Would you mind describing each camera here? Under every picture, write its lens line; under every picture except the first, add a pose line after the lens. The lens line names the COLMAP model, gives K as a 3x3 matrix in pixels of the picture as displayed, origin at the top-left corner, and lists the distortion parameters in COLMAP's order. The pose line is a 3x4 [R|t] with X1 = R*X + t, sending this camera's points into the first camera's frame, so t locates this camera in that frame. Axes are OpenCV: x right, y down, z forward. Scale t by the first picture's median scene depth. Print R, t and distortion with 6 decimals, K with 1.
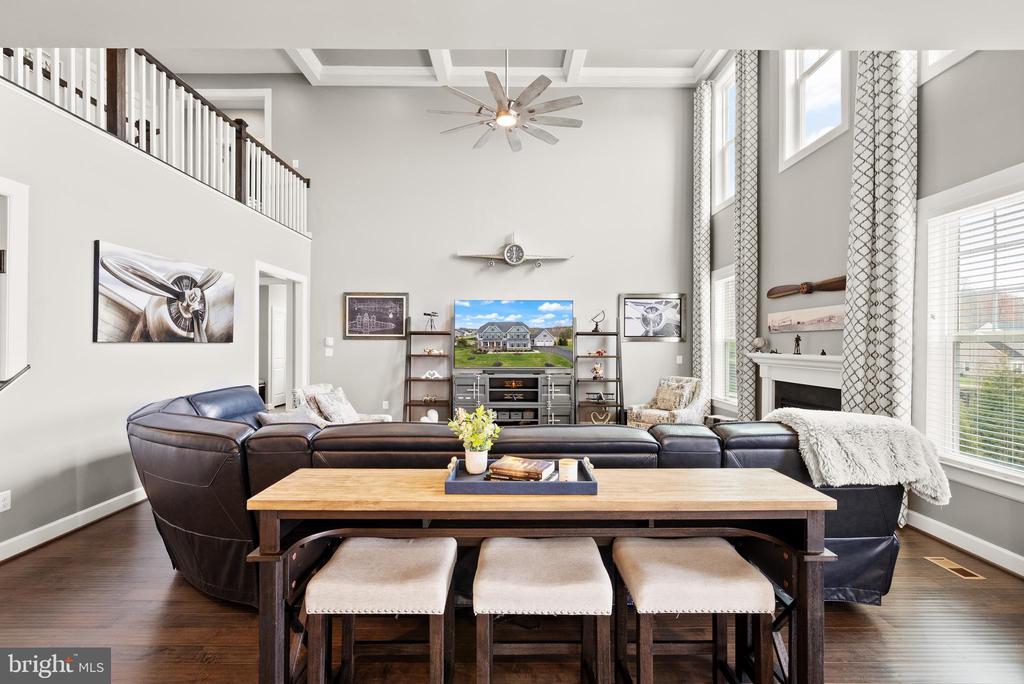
lens RADIAL K [[476.6, 0, 518.7], [0, 476.6, 340.6], [0, 0, 1]] dist [-0.006231, 0.002498]
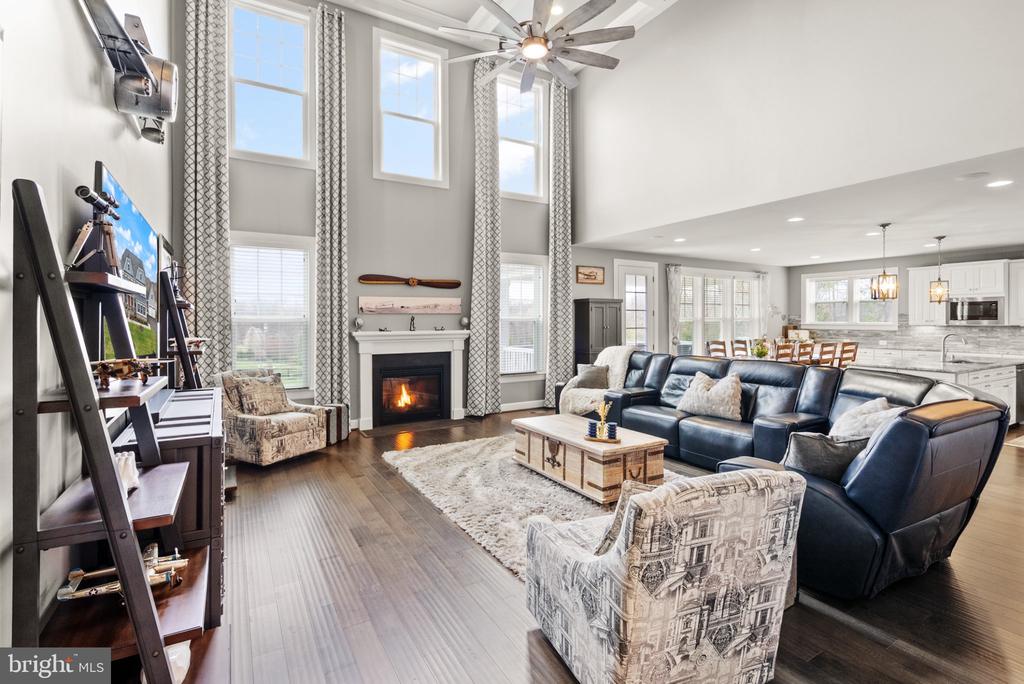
lens RADIAL K [[476.6, 0, 515.2], [0, 476.6, 324.8], [0, 0, 1]] dist [-0.006231, 0.002498]
pose [[-0.476621, -0.008076, 0.879072, -0.481035], [-0.003543, 0.999967, 0.007266, 0.001196], [-0.879102, 0.000348, -0.476634, 0.925767]]
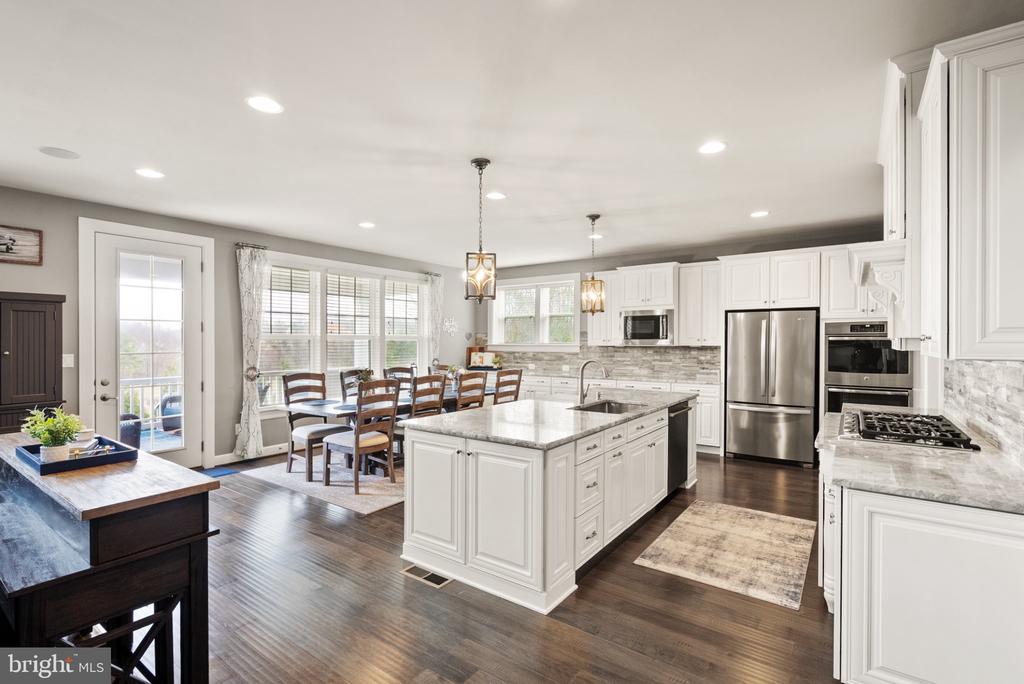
lens RADIAL K [[476.6, 0, 523.5], [0, 476.6, 343.2], [0, 0, 1]] dist [-0.006231, 0.002498]
pose [[-0.798028, -0.002937, 0.602613, -0.365481], [-0.002555, 0.999996, 0.001491, 0.001050], [-0.602615, -0.000350, -0.798032, 0.296266]]
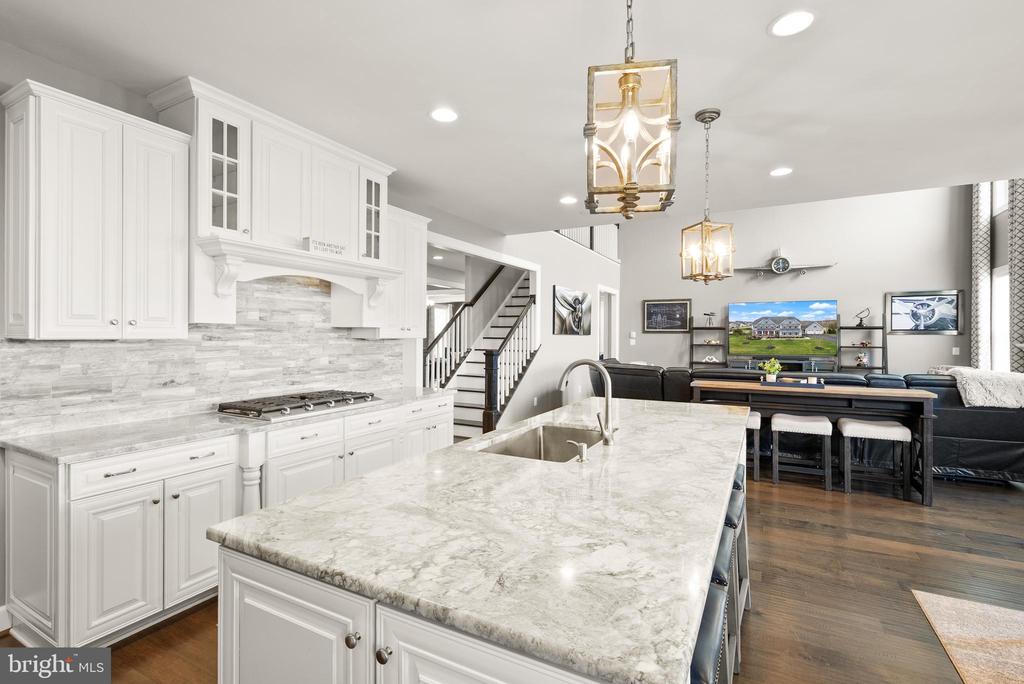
lens RADIAL K [[476.6, 0, 508.1], [0, 476.6, 334.2], [0, 0, 1]] dist [-0.006231, 0.002498]
pose [[0.868252, -0.000755, -0.496123, -0.011553], [-0.000392, 0.999997, -0.002209, 0.004780], [0.496124, 0.002112, 0.868249, -0.475354]]
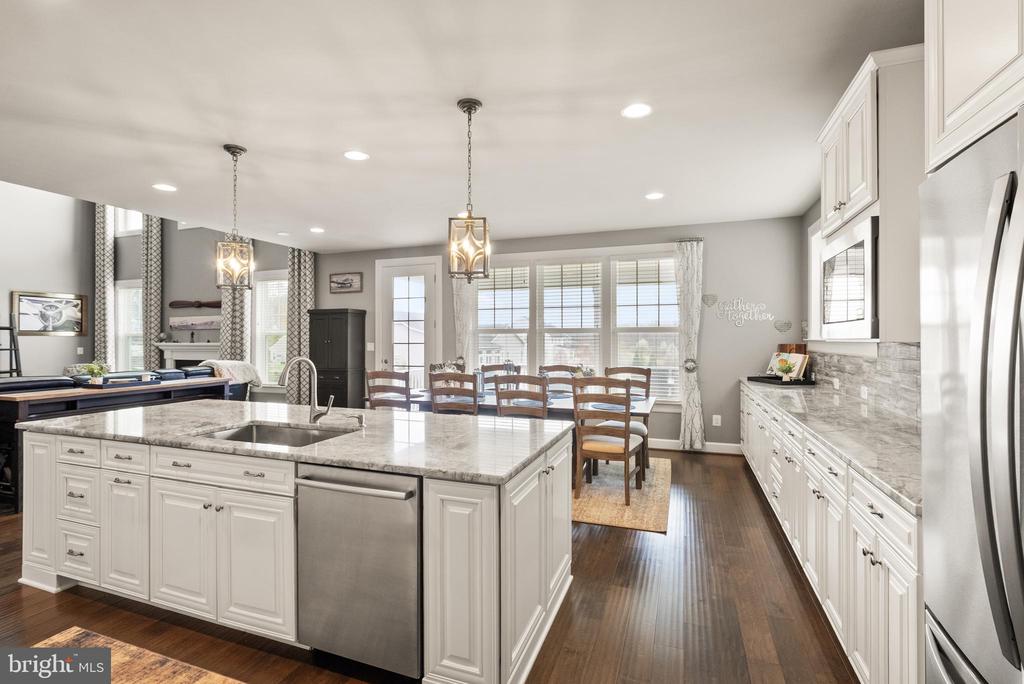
lens RADIAL K [[476.6, 0, 507.2], [0, 476.6, 335.8], [0, 0, 1]] dist [-0.006231, 0.002498]
pose [[0.384690, 0.001196, 0.923045, -0.370131], [-0.000663, 0.999999, -0.001020, 0.003486], [-0.923046, -0.000220, 0.384691, -0.466717]]
